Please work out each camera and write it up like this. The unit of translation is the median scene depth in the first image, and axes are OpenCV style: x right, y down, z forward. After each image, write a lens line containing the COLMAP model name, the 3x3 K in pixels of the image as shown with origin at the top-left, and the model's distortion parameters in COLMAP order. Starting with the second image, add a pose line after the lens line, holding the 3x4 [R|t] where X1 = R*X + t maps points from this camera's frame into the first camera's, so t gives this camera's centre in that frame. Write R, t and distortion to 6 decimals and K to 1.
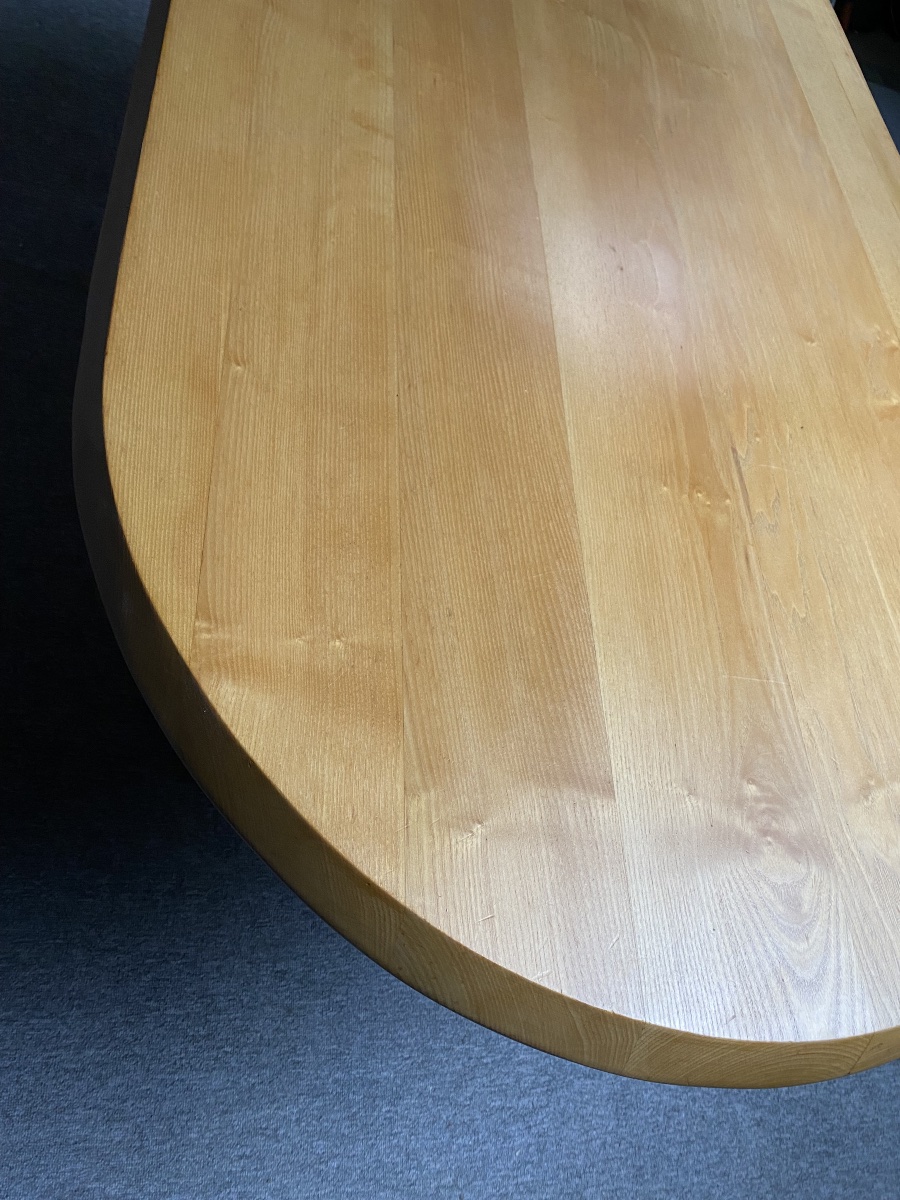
lens RADIAL K [[908.6, 0, 450.0], [0, 908.6, 600.0], [0, 0, 1]] dist [0.022349, -0.008803]
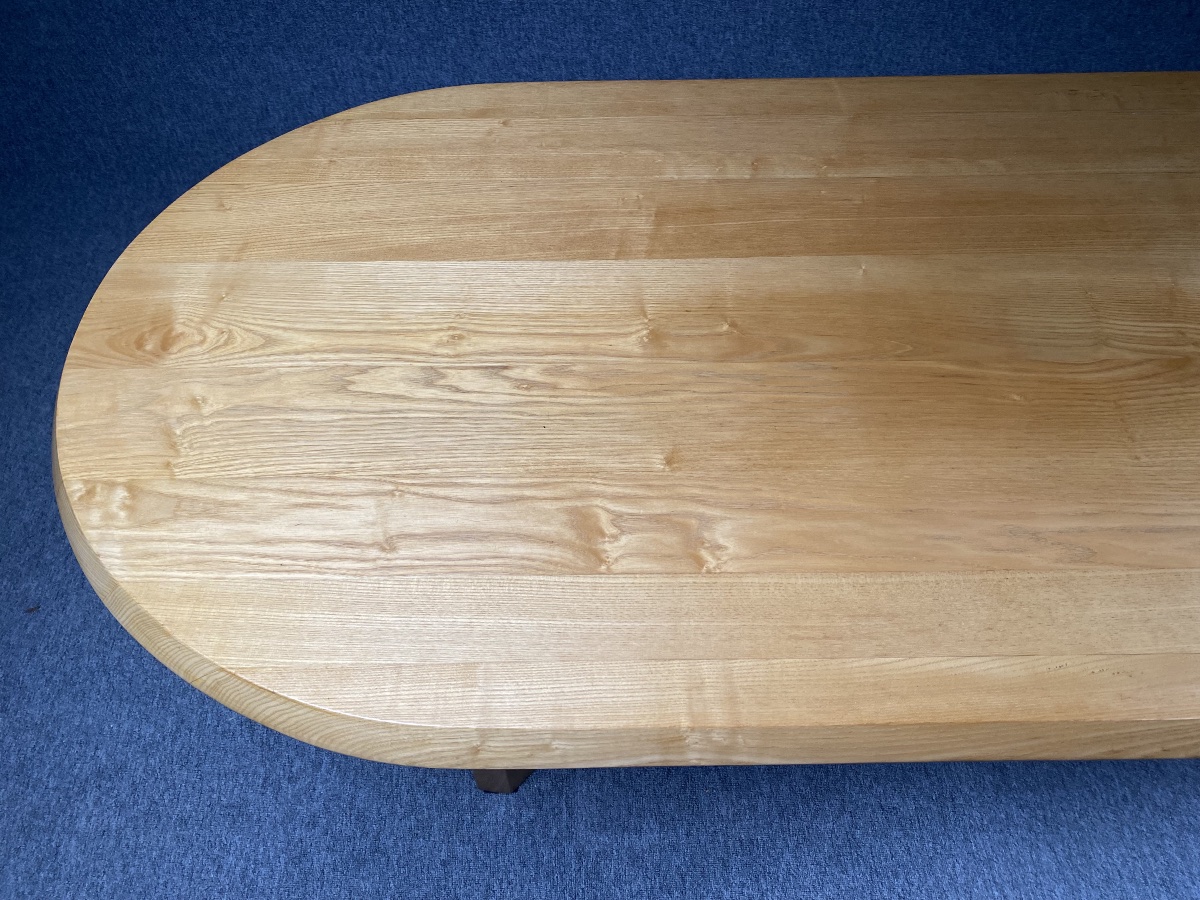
lens RADIAL K [[908.6, 0, 605.0], [0, 908.6, 449.3], [0, 0, 1]] dist [0.022349, -0.008803]
pose [[-0.013083, 0.576803, -0.816779, 1.161774], [-0.867171, 0.400149, 0.296471, -0.502936], [0.497838, 0.712166, 0.494952, 0.460147]]
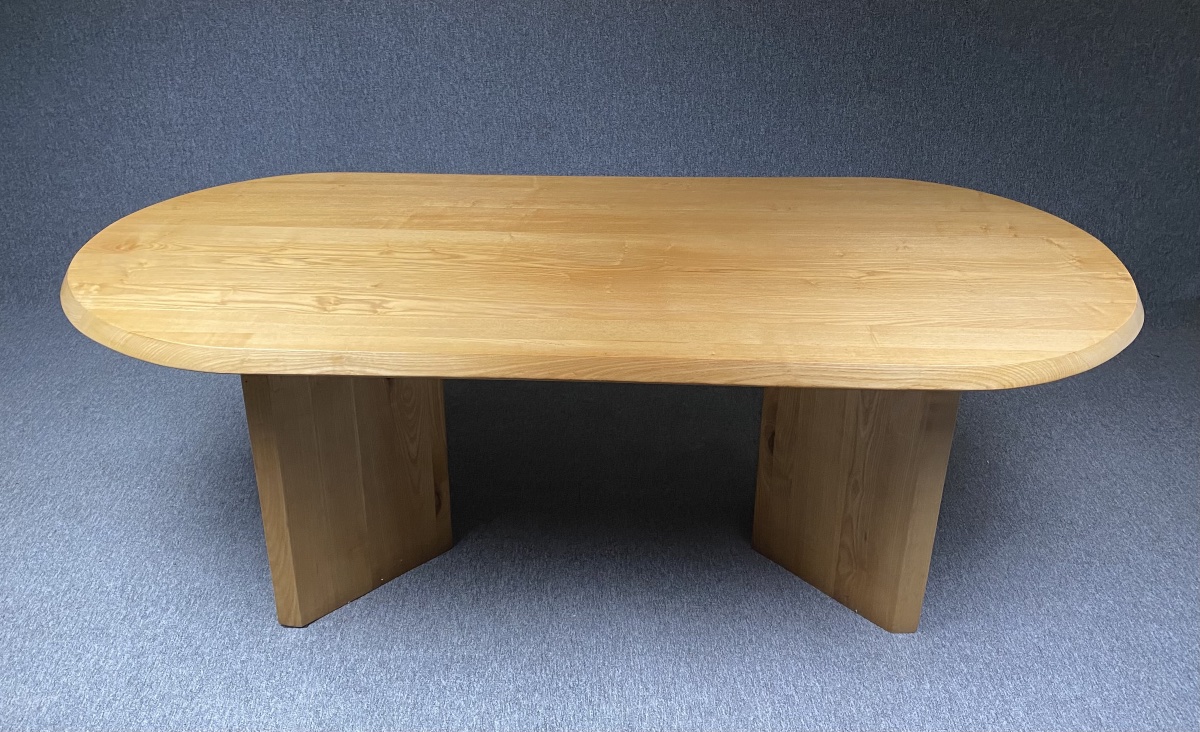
lens RADIAL K [[1090.6, 0, 620.7], [0, 1090.6, 366.8], [0, 0, 1]] dist [0.073695, -0.120449]
pose [[-0.032804, 0.173630, -0.984264, 2.589570], [-0.875132, 0.470696, 0.112200, -0.882304], [0.482771, 0.865042, 0.136509, 1.036107]]
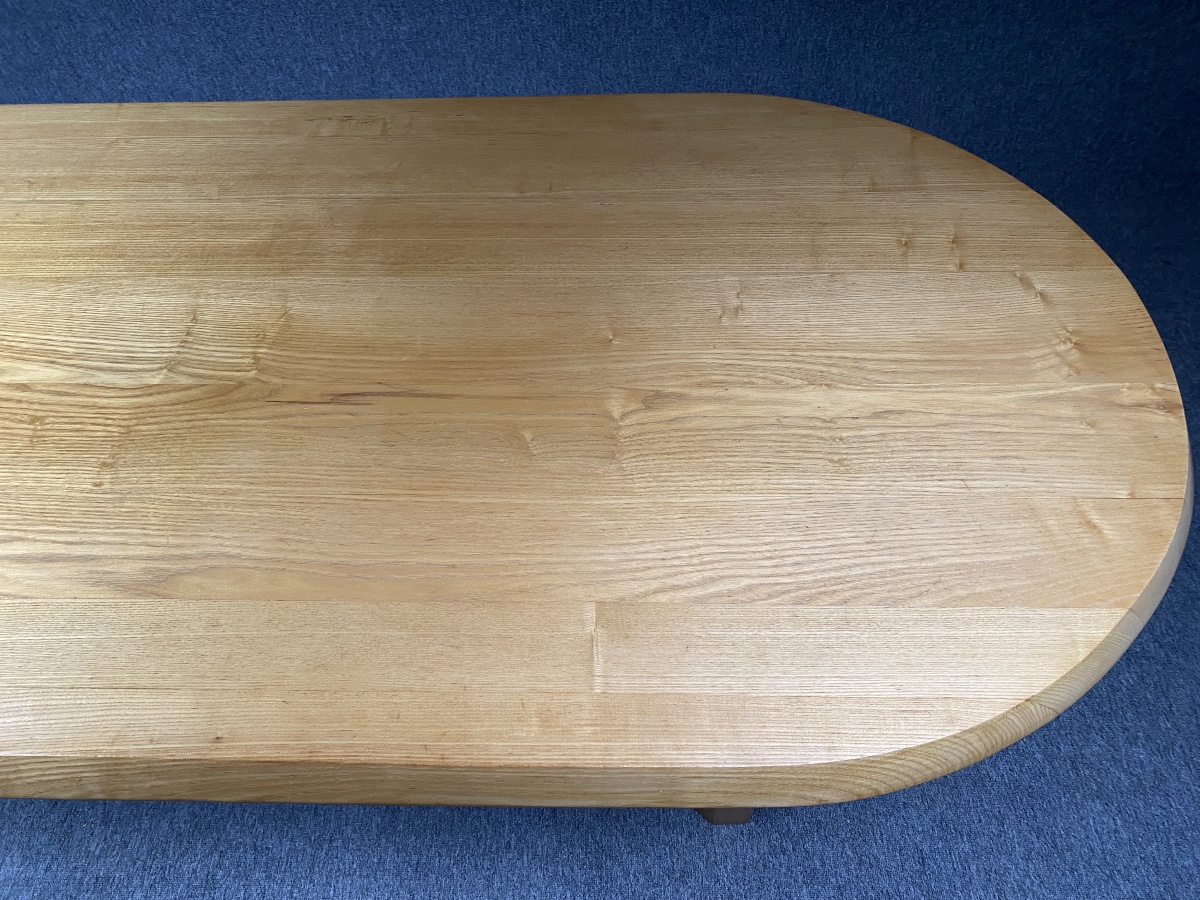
lens RADIAL K [[908.6, 0, 605.0], [0, 908.6, 449.3], [0, 0, 1]] dist [0.022349, -0.008803]
pose [[-0.065997, 0.546281, -0.834998, 1.101464], [-0.857101, 0.397433, 0.327757, -1.429063], [0.510903, 0.737308, 0.441989, 1.026133]]
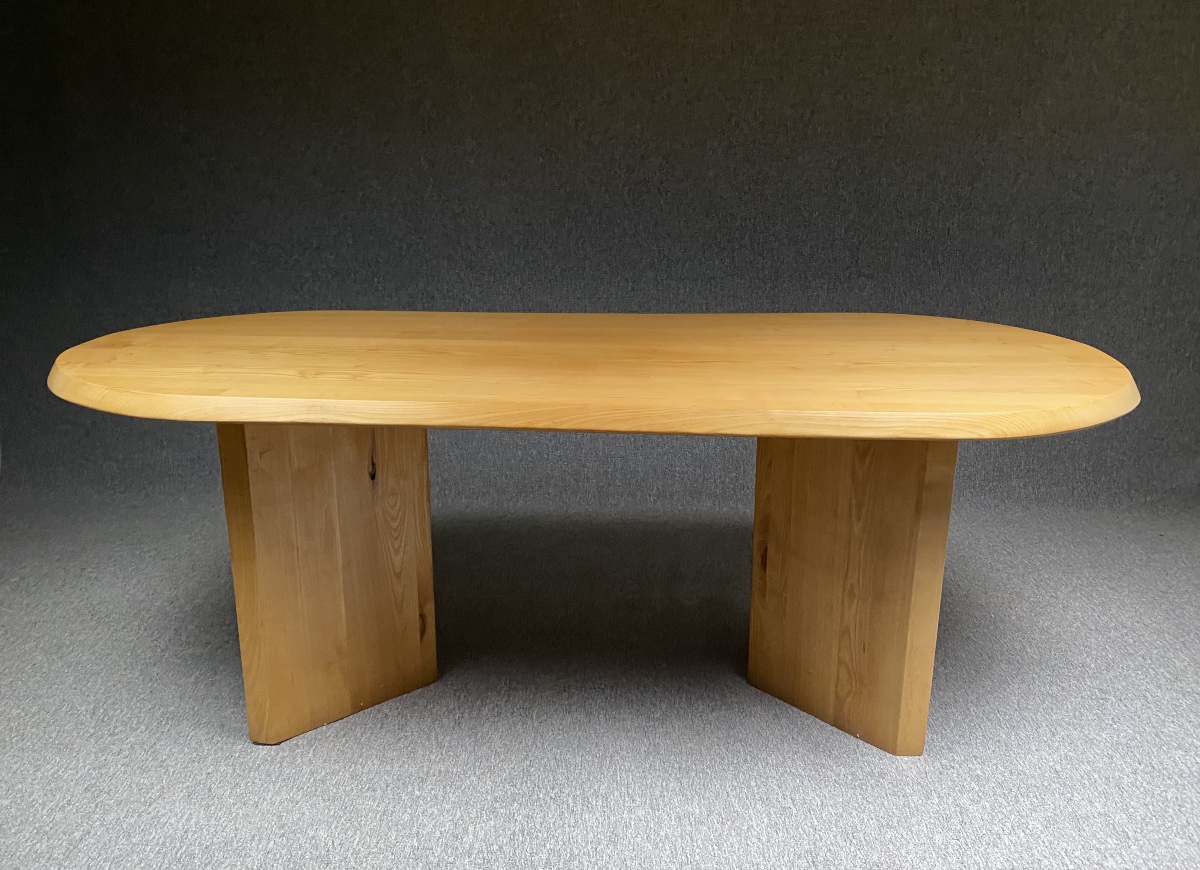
lens RADIAL K [[1044.9, 0, 613.5], [0, 1044.9, 512.5], [0, 0, 1]] dist [0.062789, -0.086048]
pose [[-0.057888, 0.009496, -0.998278, 2.489255], [-0.873557, 0.483574, 0.055256, -0.702223], [0.483266, 0.875252, -0.019698, 1.500238]]
